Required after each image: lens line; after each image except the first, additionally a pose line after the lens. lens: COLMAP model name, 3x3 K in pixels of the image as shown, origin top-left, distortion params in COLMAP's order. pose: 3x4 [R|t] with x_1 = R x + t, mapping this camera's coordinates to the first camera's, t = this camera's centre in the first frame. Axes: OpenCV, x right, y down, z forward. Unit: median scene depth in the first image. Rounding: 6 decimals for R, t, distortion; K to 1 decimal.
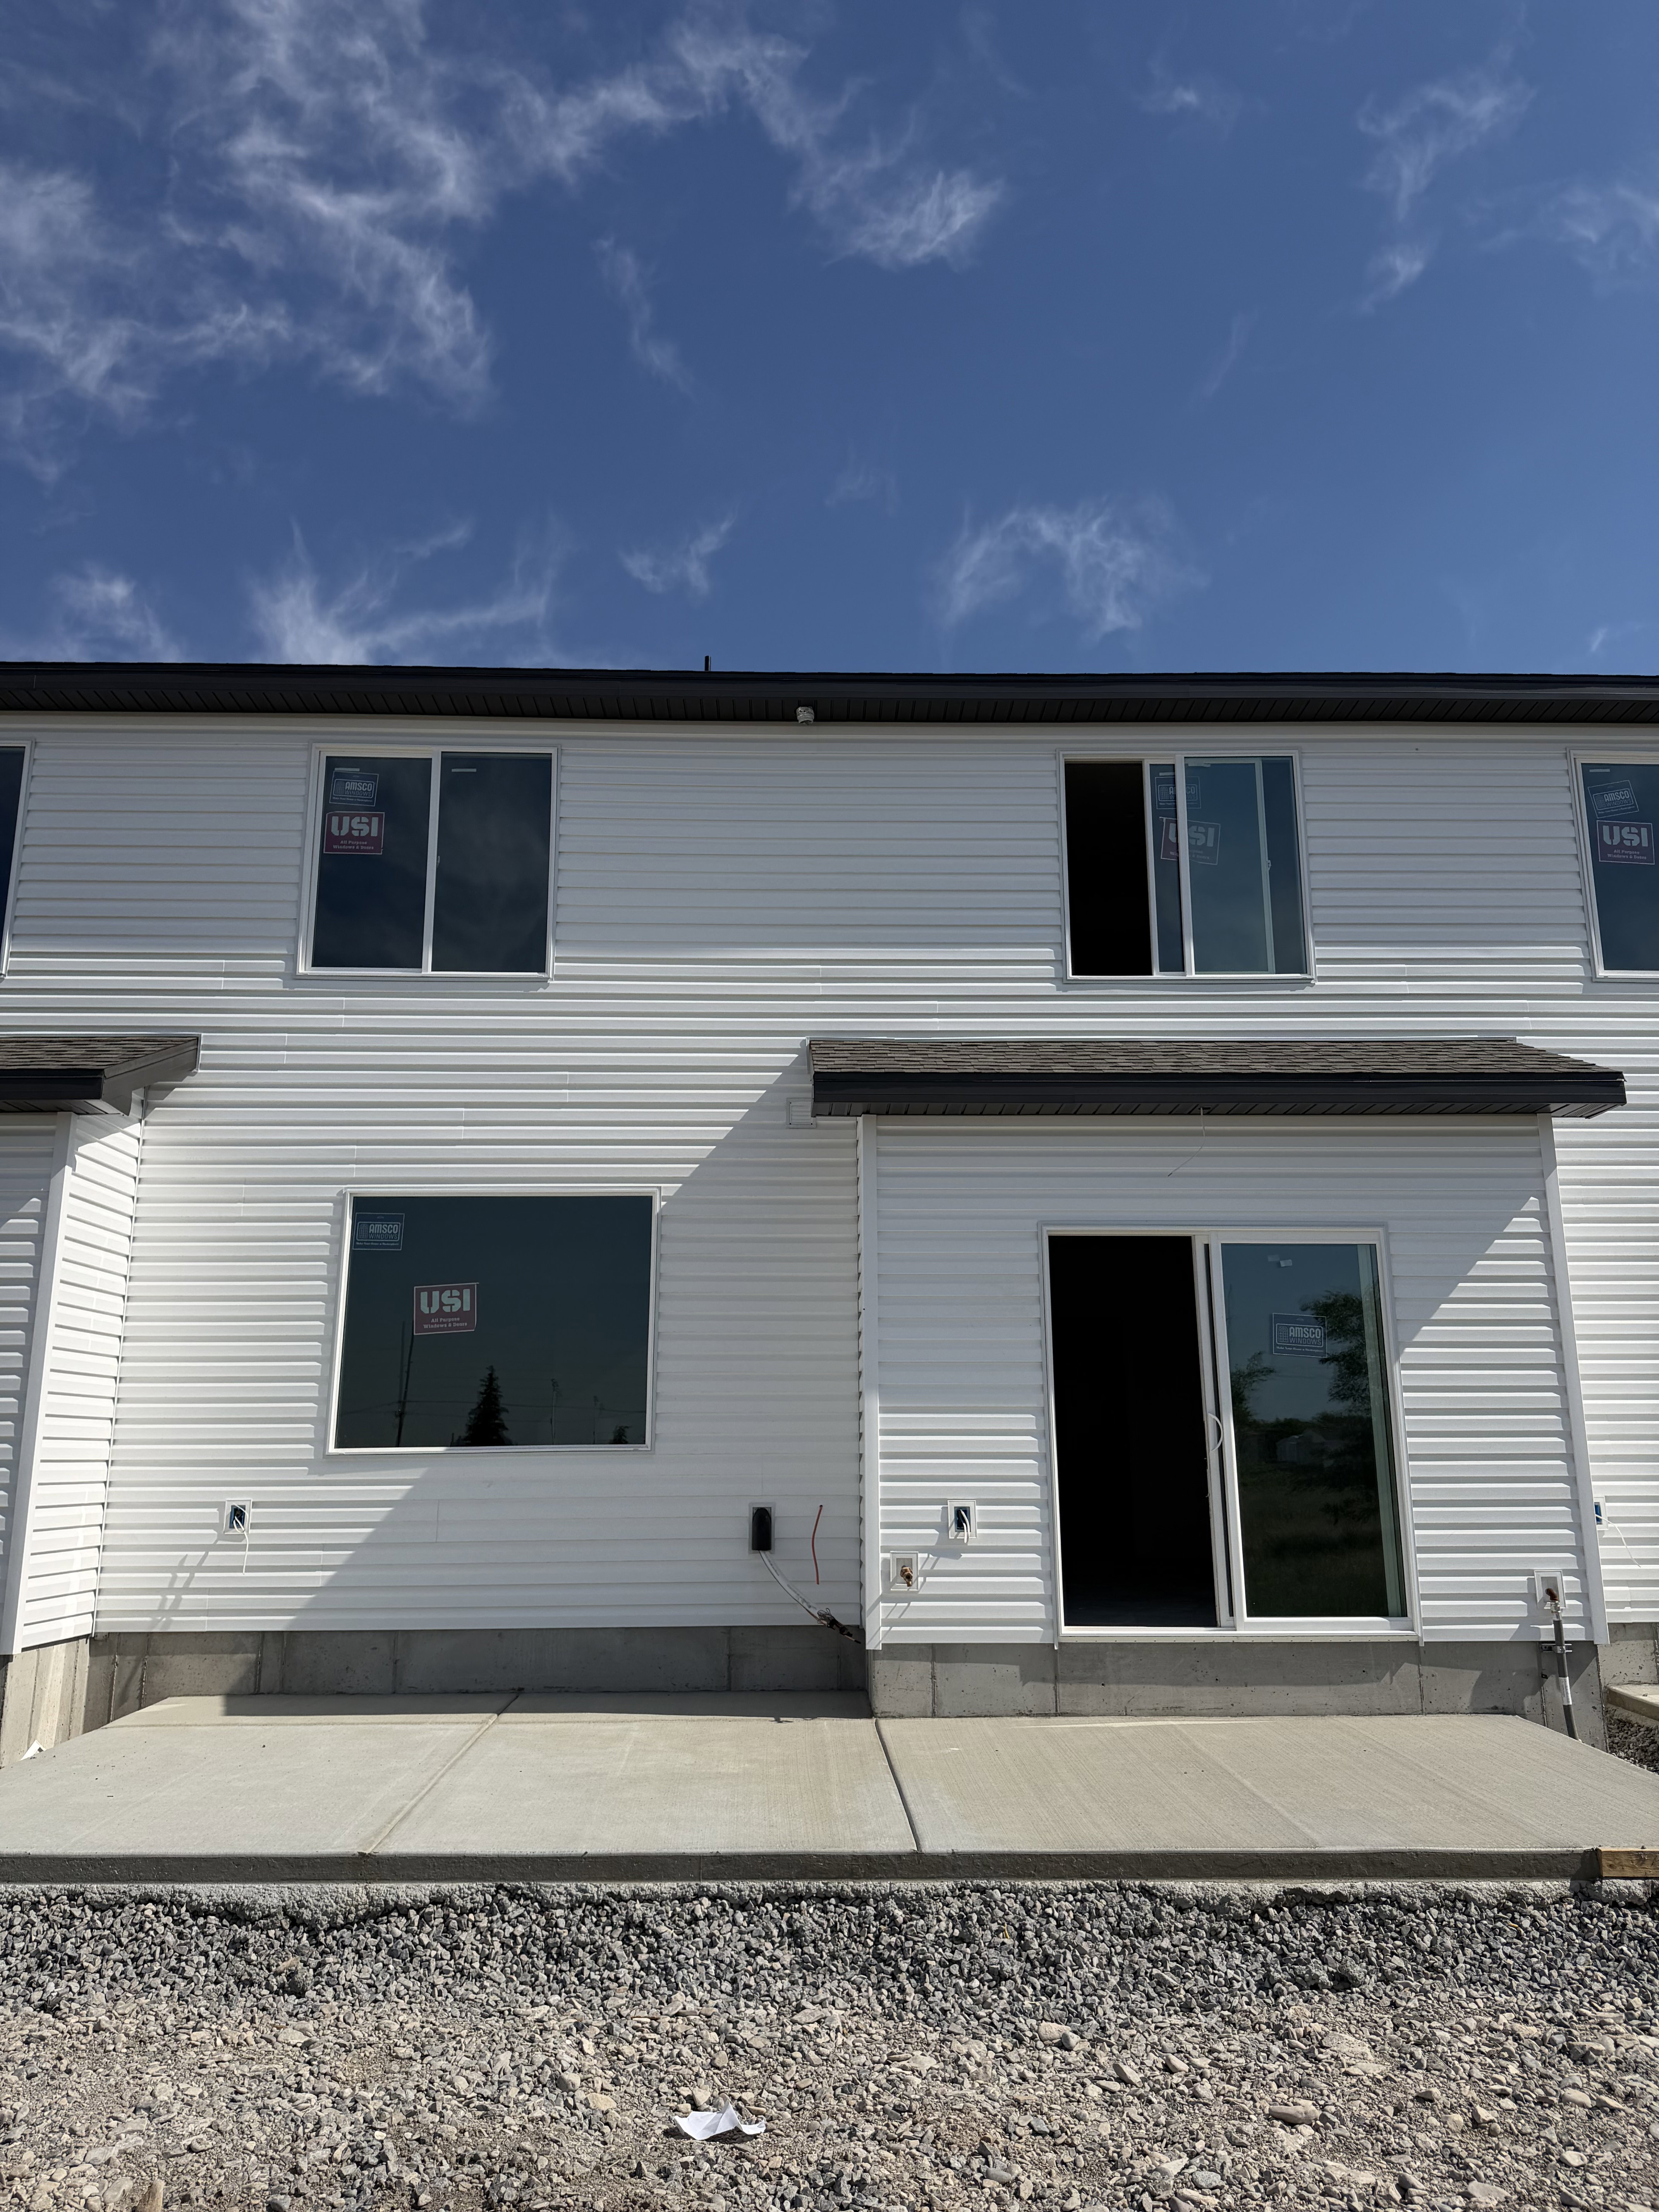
lens RADIAL K [[1574.7, 0, 821.1], [0, 1574.7, 1093.3], [0, 0, 1]] dist [0.050356, -0.001333]
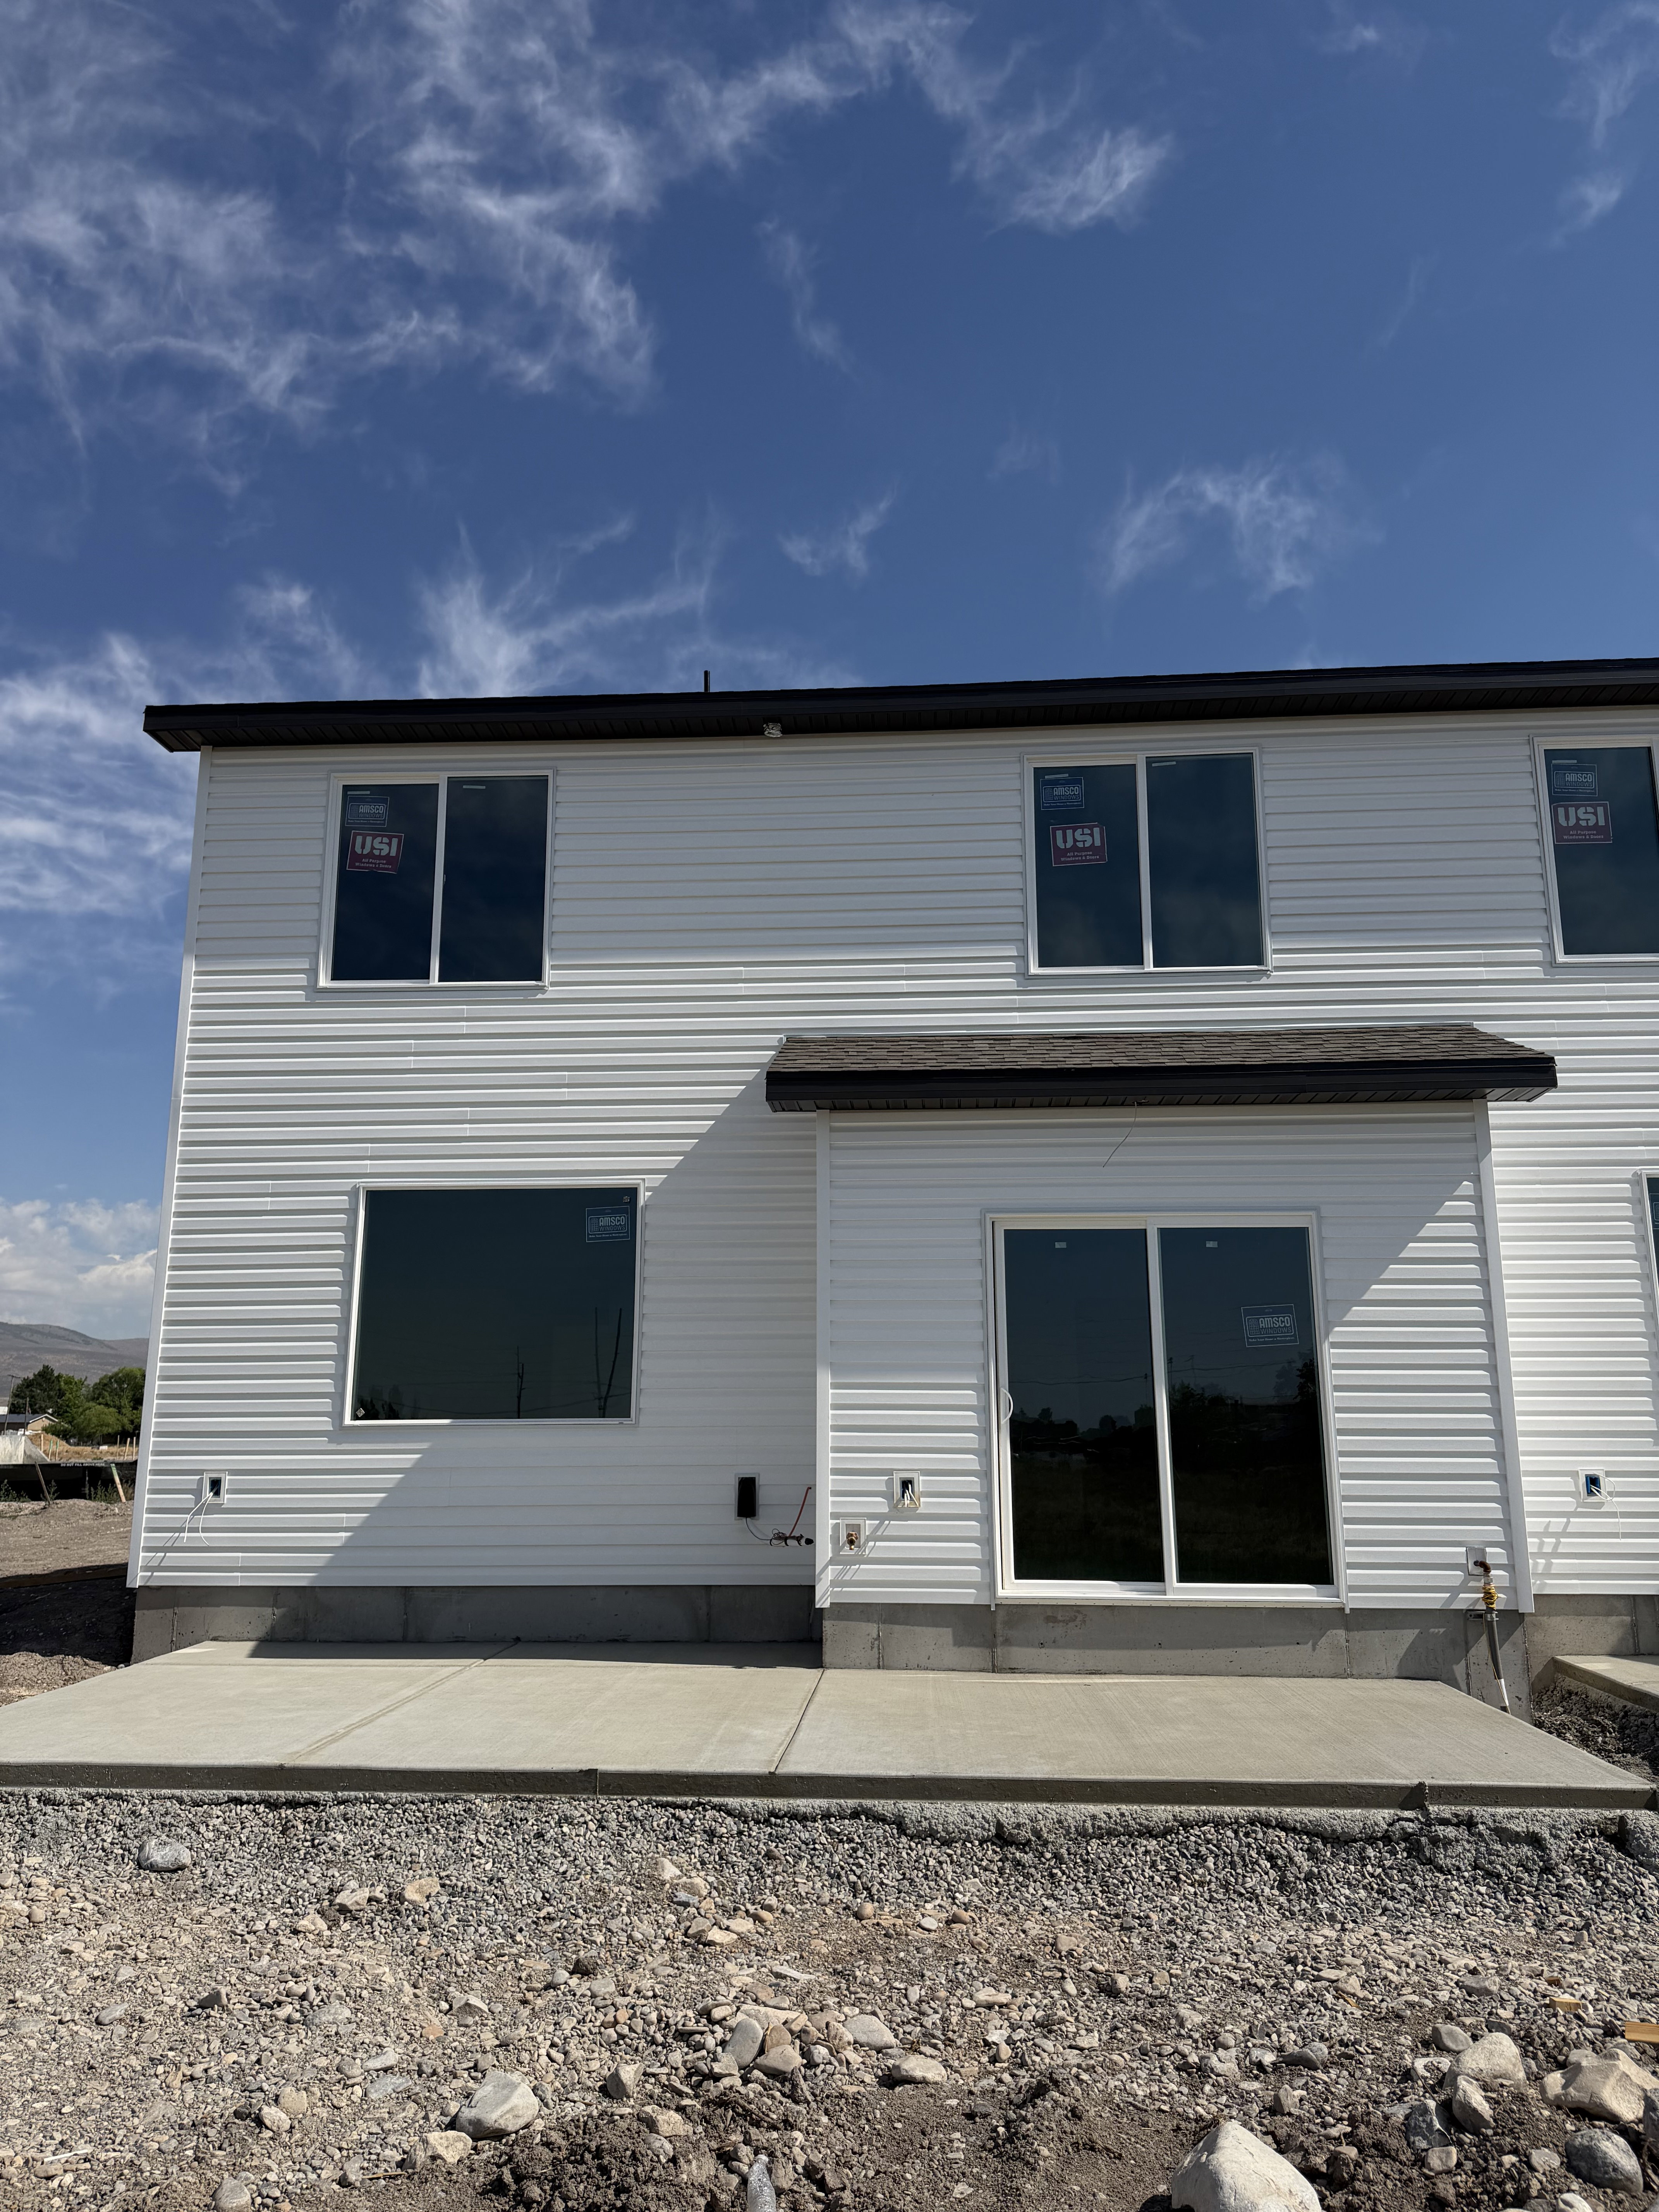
lens RADIAL K [[1556.0, 0, 829.5], [0, 1556.0, 1106.0], [0, 0, 1]] dist [0.094846, -0.127693]
pose [[0.995190, -0.015109, -0.096796, 0.129789], [0.017079, 0.999663, 0.019553, -0.008905], [0.096468, -0.021112, 0.995112, -0.044982]]
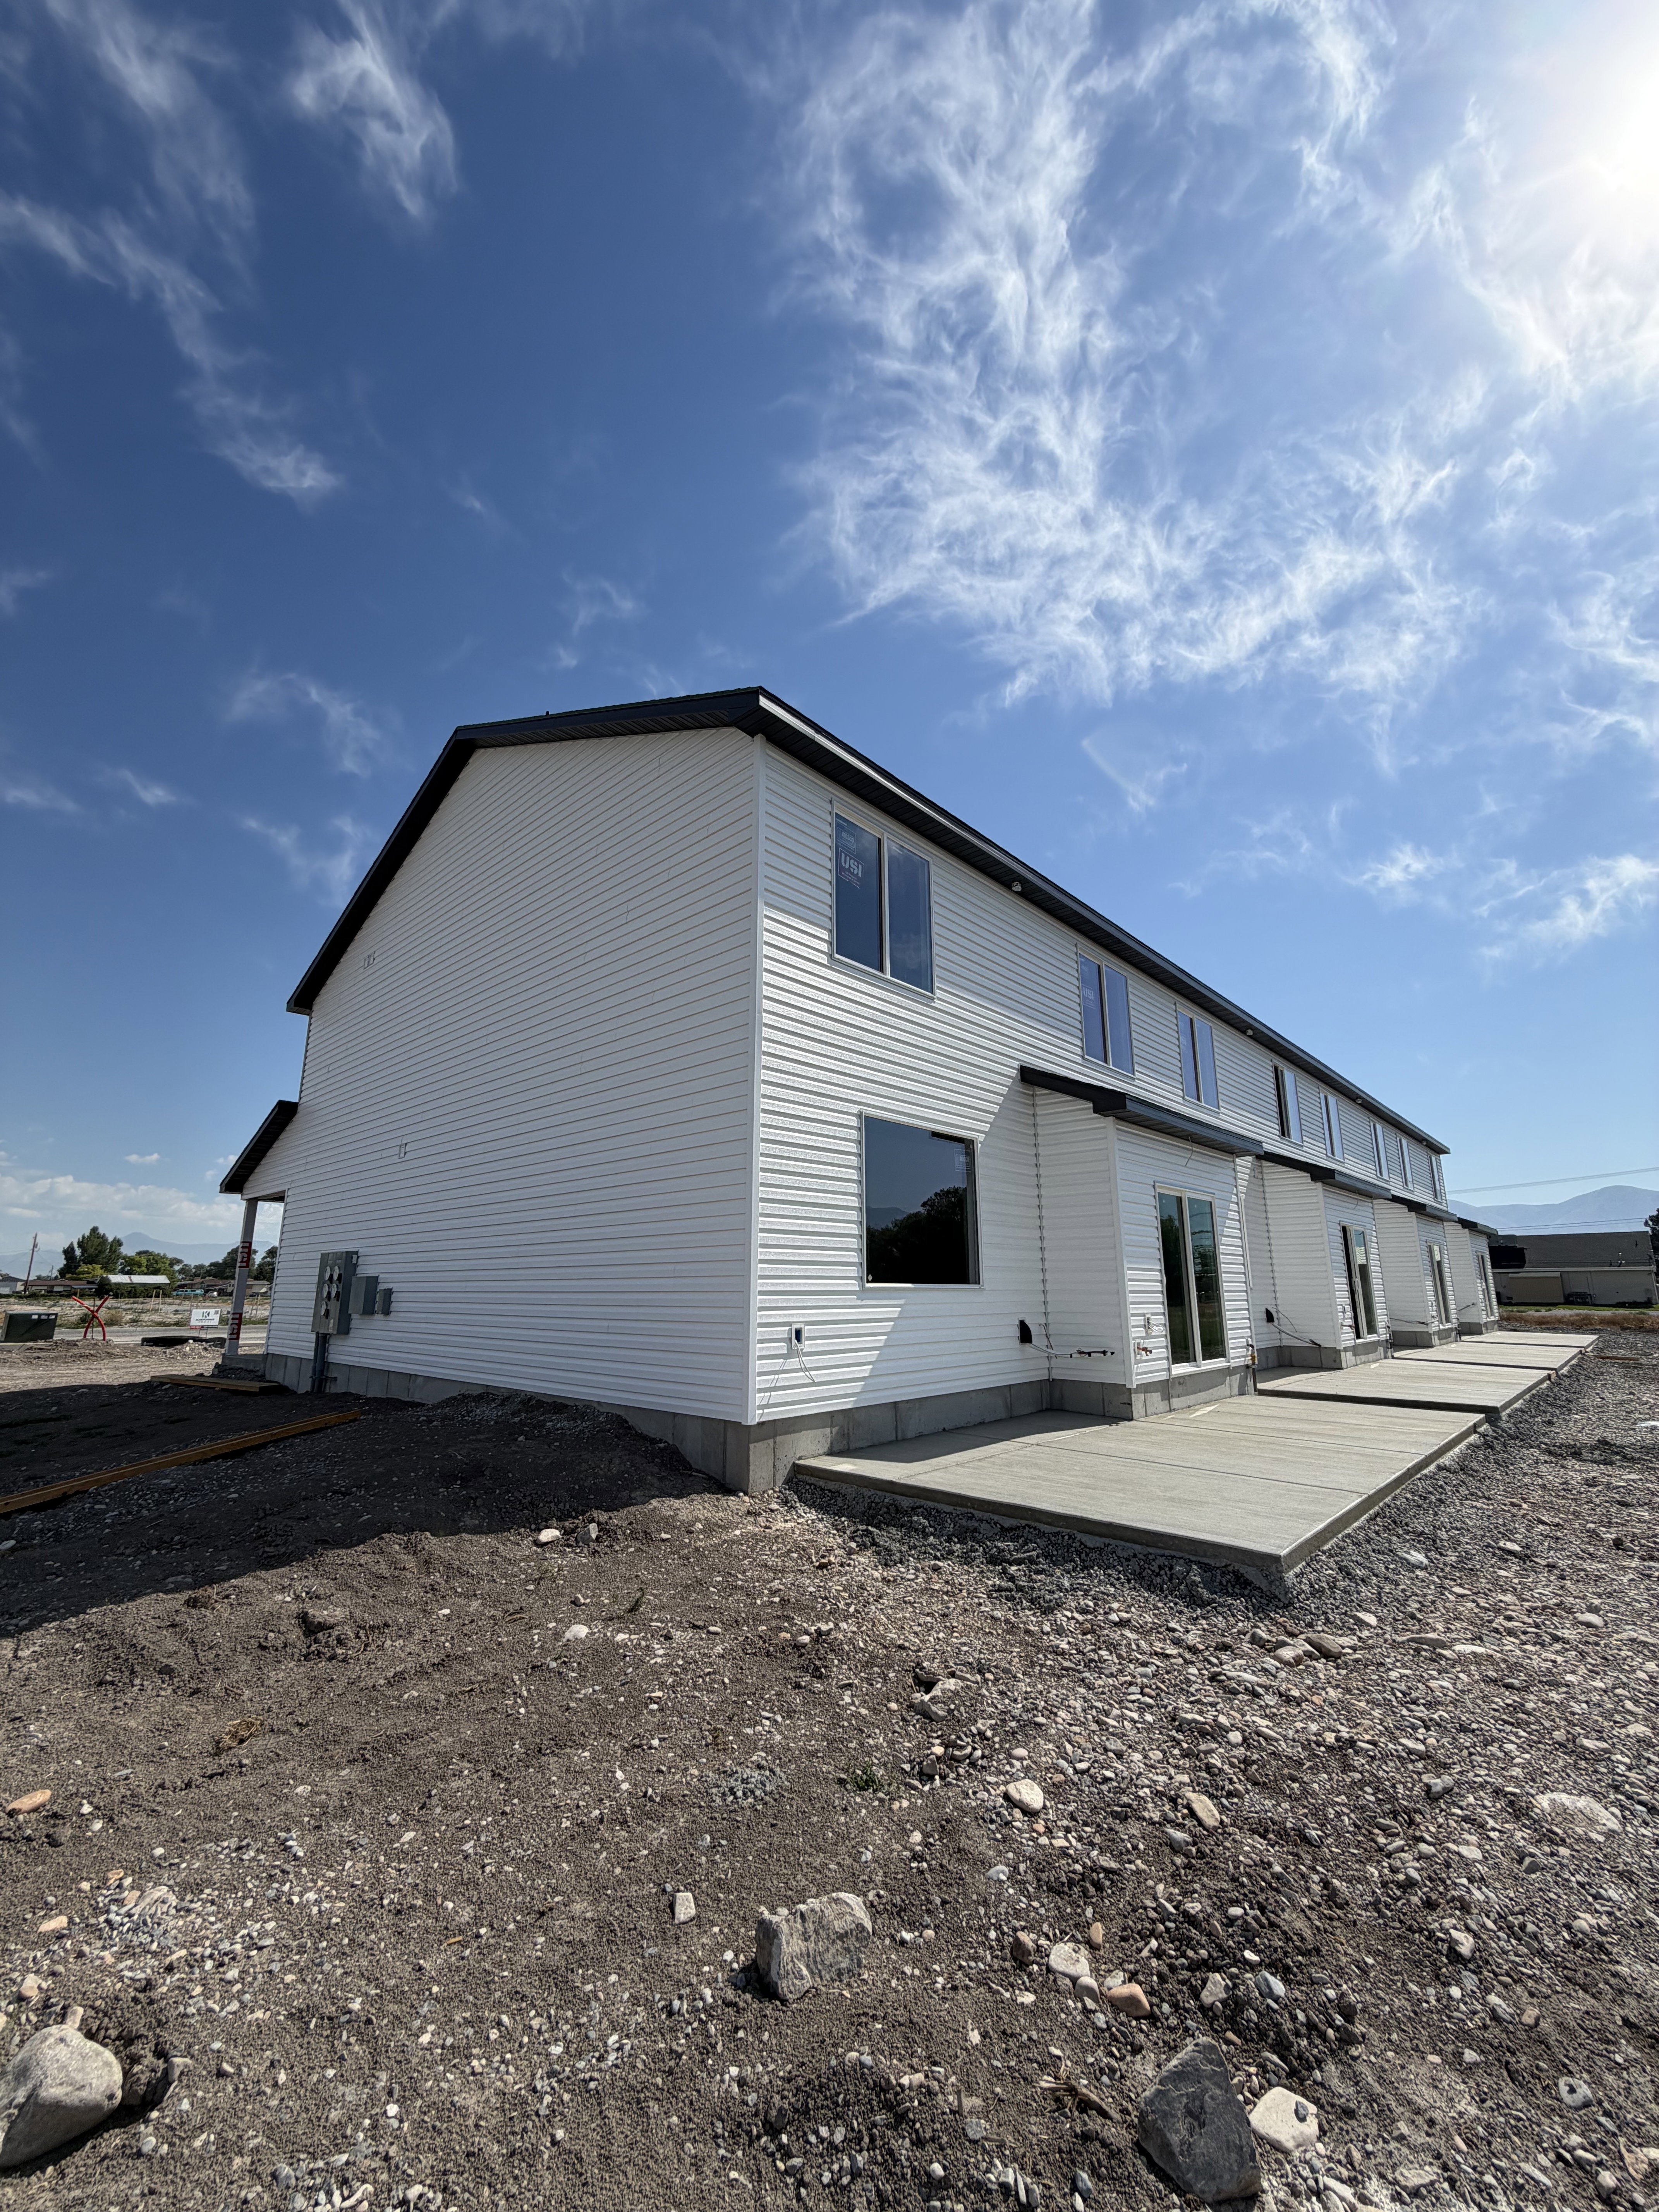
lens RADIAL K [[848.5, 0, 829.5], [0, 848.5, 1106.0], [0, 0, 1]] dist [-0.011655, 0.003398]
pose [[0.713747, 0.152976, 0.683493, -0.884859], [-0.168874, 0.984654, -0.044031, 0.099390], [-0.679740, -0.083997, 0.728628, 0.451762]]
